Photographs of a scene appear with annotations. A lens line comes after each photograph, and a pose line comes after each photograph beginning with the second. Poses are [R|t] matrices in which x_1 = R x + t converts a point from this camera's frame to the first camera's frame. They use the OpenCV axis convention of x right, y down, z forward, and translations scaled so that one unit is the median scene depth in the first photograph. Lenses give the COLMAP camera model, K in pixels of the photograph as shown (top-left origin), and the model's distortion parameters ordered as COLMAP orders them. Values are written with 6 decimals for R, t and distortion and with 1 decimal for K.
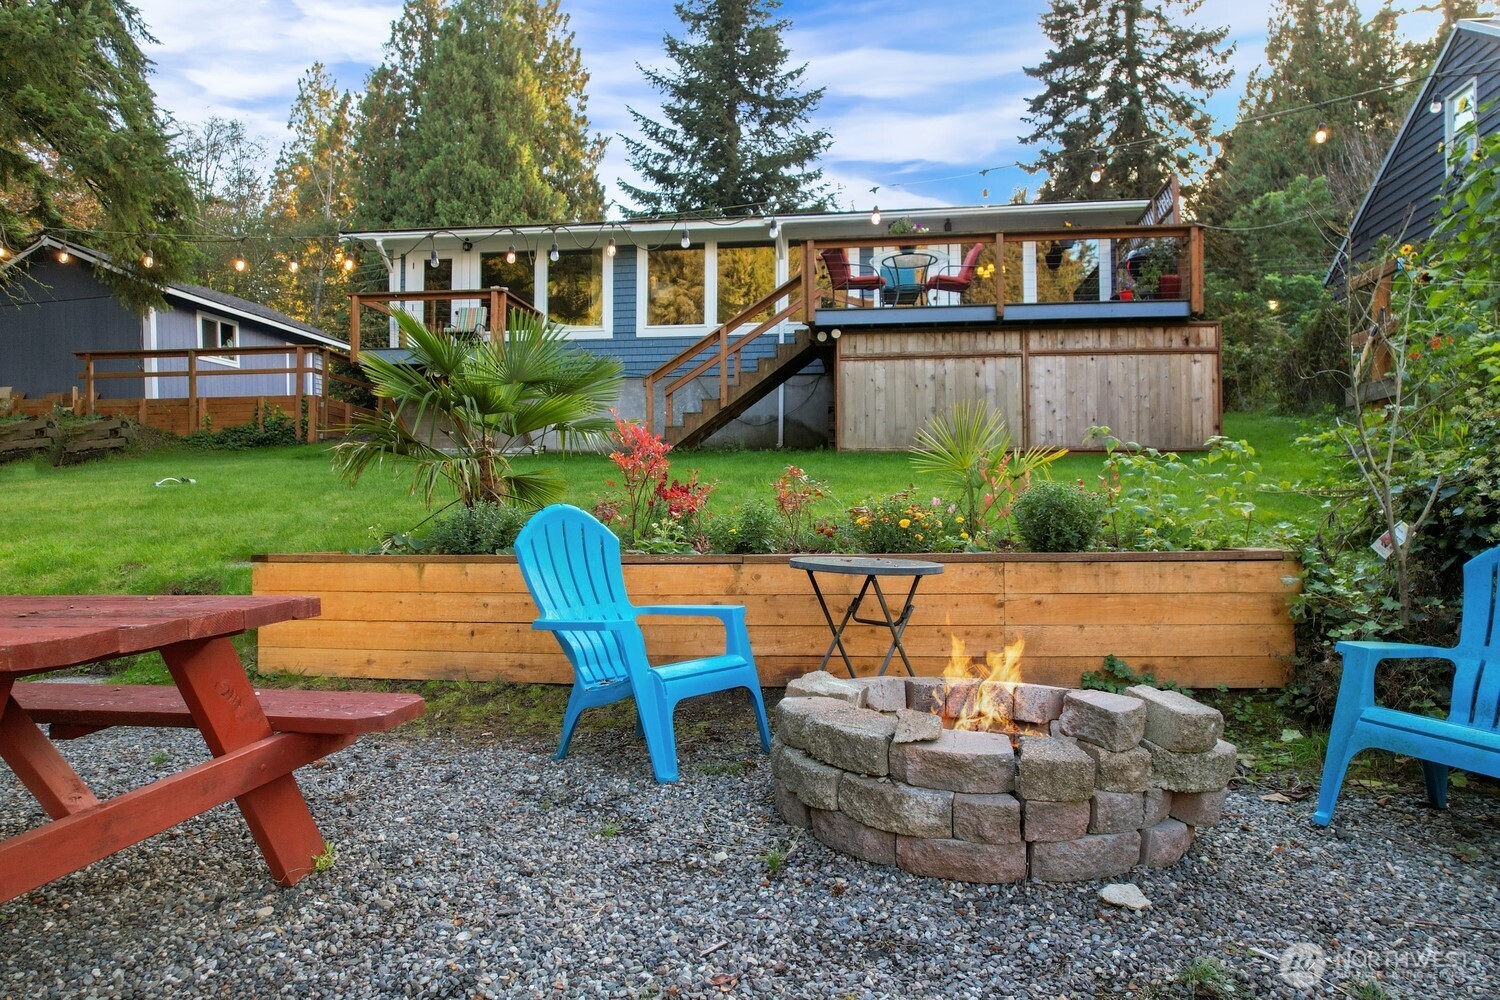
lens RADIAL K [[993.7, 0, 750.0], [0, 993.7, 500.0], [0, 0, 1]] dist [-0.053777, 0.001647]
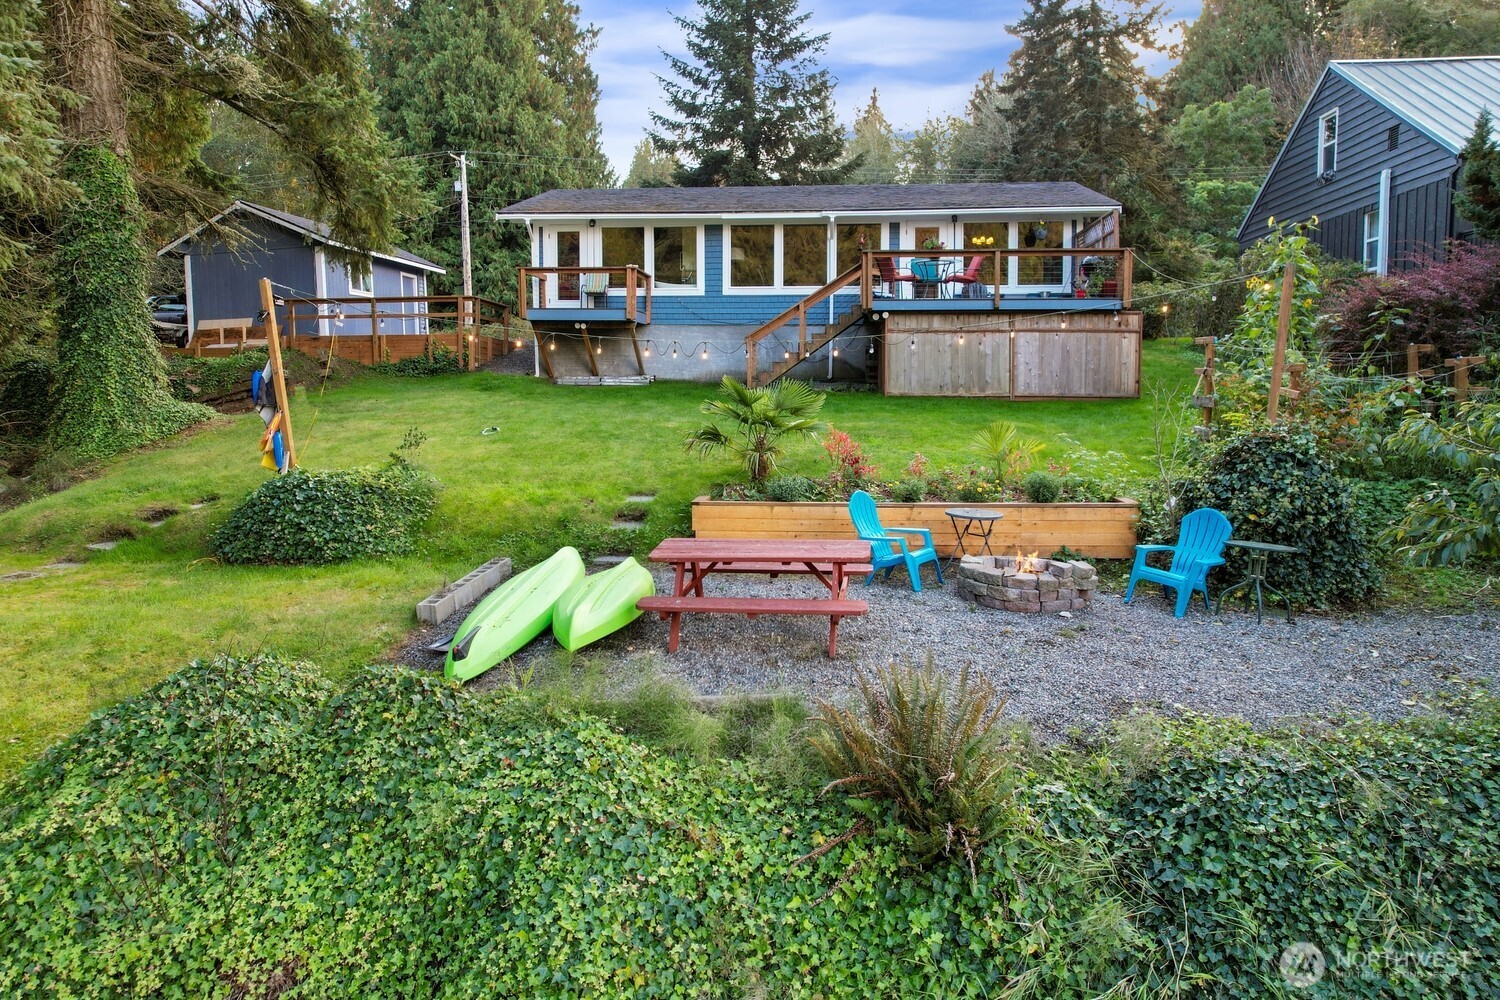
lens RADIAL K [[994.2, 0, 749.1], [0, 994.2, 453.2], [0, 0, 1]] dist [-0.052322, -0.001248]
pose [[0.999131, -0.000362, 0.041682, -0.136022], [-0.003569, 0.995548, 0.094192, -0.078403], [-0.041531, -0.094259, 0.994681, -0.365956]]
